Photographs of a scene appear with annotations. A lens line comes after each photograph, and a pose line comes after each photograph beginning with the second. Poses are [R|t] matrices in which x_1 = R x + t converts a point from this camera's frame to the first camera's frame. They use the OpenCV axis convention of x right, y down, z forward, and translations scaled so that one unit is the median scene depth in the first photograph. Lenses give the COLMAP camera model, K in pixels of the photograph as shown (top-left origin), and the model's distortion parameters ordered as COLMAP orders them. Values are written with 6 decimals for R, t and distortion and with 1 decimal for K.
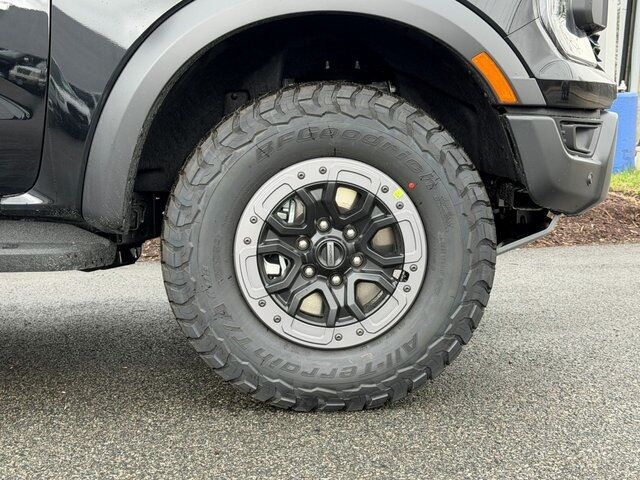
lens RADIAL K [[1081.4, 0, 320.0], [0, 1081.4, 240.3], [0, 0, 1]] dist [-0.011643, 0.000000]
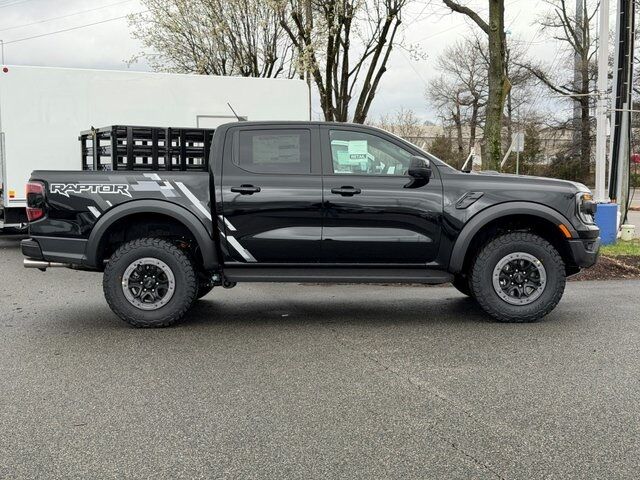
lens RADIAL K [[909.8, 0, 319.9], [0, 909.8, 239.8], [0, 0, 1]] dist [0.059066, 0.000000]
pose [[0.998909, 0.000147, -0.046691, -0.513404], [-0.002534, 0.998692, -0.051071, 0.040129], [0.046623, 0.051133, 0.997603, -2.082693]]
